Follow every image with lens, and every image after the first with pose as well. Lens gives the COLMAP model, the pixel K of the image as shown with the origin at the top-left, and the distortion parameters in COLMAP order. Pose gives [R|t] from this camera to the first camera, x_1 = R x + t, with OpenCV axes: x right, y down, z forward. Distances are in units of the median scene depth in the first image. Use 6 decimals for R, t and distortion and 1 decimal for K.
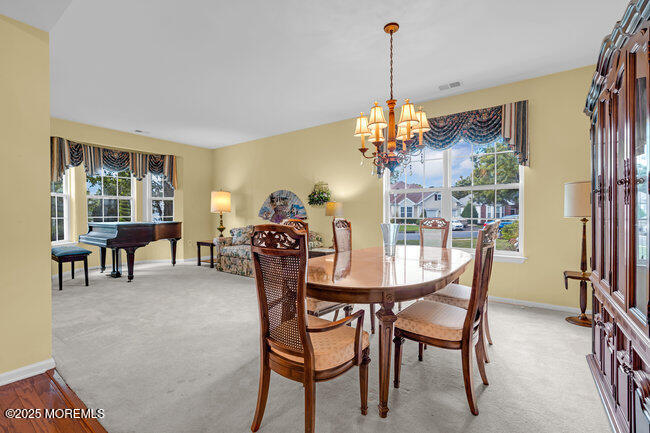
lens RADIAL K [[297.4, 0, 326.4], [0, 297.4, 216.0], [0, 0, 1]] dist [0.004579, -0.003588]
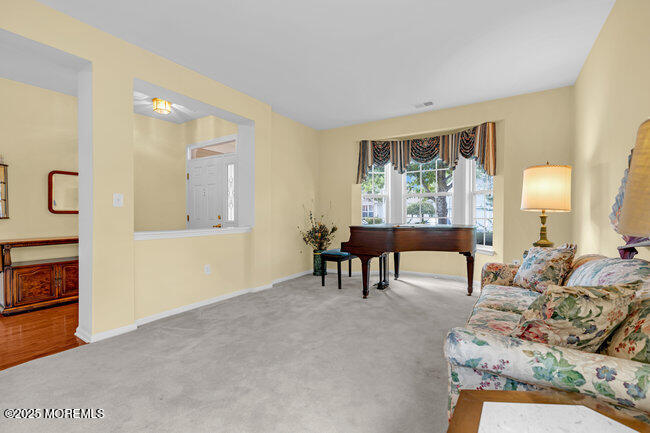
lens RADIAL K [[297.4, 0, 326.4], [0, 297.4, 213.2], [0, 0, 1]] dist [0.004579, -0.003588]
pose [[0.073758, -0.004665, -0.997265, 0.100282], [-0.007236, 0.999960, -0.005213, -0.004135], [0.997250, 0.007601, 0.073721, 0.648648]]
